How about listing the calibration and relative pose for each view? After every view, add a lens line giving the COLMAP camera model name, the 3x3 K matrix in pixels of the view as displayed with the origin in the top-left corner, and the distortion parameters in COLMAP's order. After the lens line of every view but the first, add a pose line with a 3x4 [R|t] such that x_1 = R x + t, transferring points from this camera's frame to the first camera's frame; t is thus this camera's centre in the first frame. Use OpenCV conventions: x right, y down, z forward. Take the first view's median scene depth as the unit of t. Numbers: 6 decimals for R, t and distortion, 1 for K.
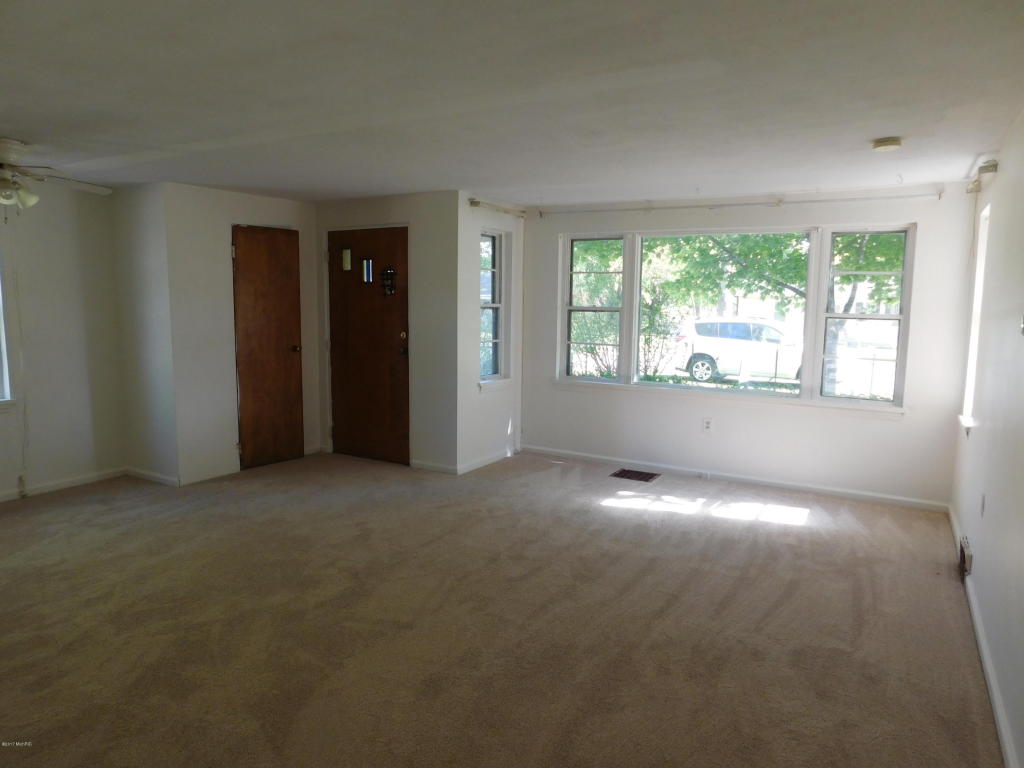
lens RADIAL K [[680.7, 0, 507.8], [0, 680.7, 382.5], [0, 0, 1]] dist [-0.055067, 0.022333]
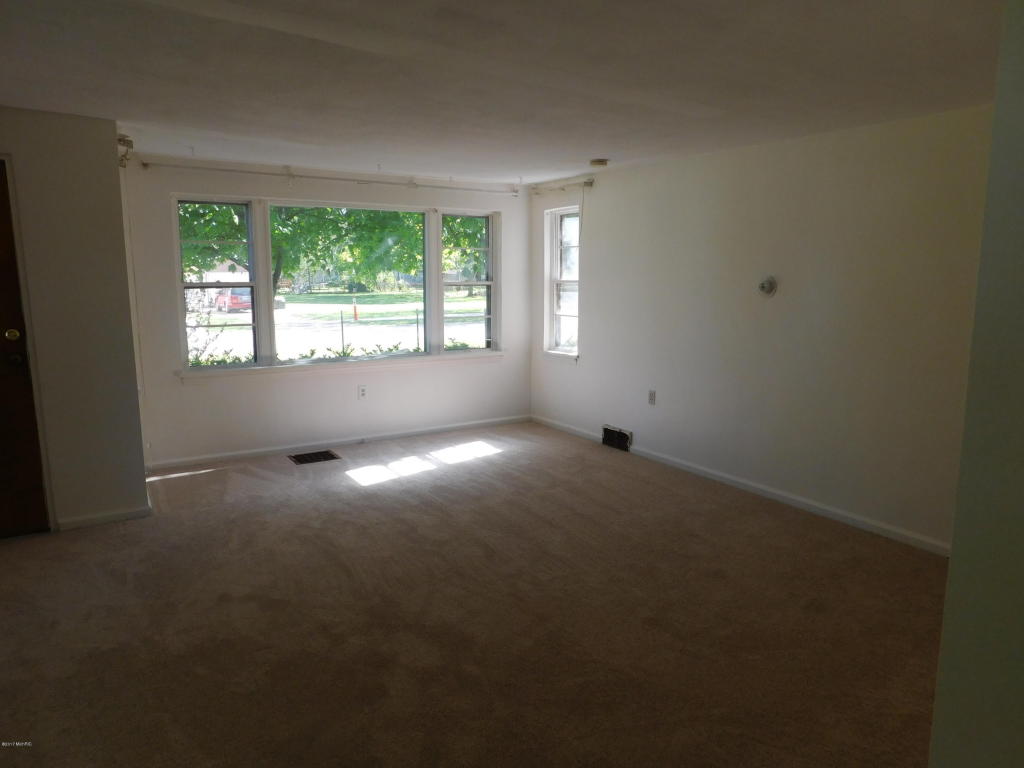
lens RADIAL K [[680.7, 0, 509.7], [0, 680.7, 384.1], [0, 0, 1]] dist [-0.055067, 0.022333]
pose [[0.449369, -0.154601, 0.879867, -0.619994], [0.109847, 0.987000, 0.117324, -0.056761], [-0.886567, 0.043929, 0.460510, 0.373861]]
